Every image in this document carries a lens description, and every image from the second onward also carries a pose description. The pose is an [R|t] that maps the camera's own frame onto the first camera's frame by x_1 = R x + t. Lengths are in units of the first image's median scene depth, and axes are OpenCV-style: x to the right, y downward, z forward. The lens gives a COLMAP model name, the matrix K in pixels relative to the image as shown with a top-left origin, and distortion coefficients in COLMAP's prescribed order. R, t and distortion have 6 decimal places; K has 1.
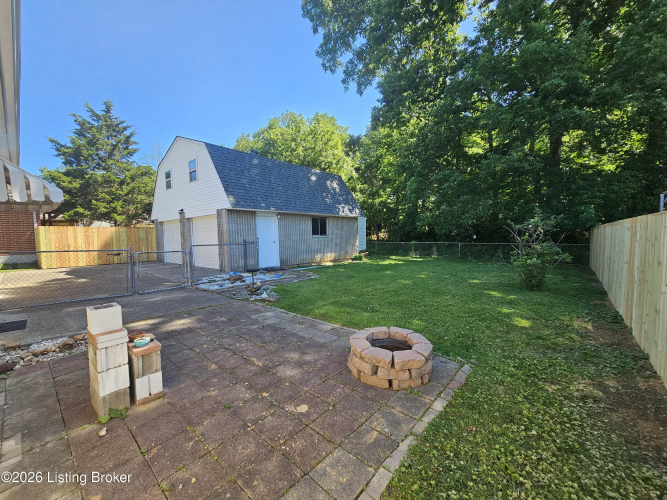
lens RADIAL K [[273.8, 0, 333.9], [0, 273.8, 251.1], [0, 0, 1]] dist [0.000465, -0.002538]
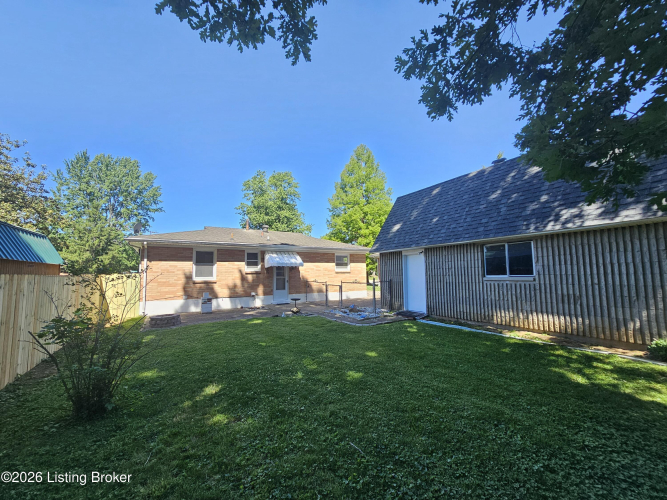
lens RADIAL K [[273.8, 0, 328.3], [0, 273.8, 250.6], [0, 0, 1]] dist [0.000465, -0.002538]
pose [[-0.299869, -0.068514, -0.951517, 0.578904], [-0.042768, 0.997380, -0.058338, -0.061575], [0.953021, 0.023201, -0.302013, 0.842108]]
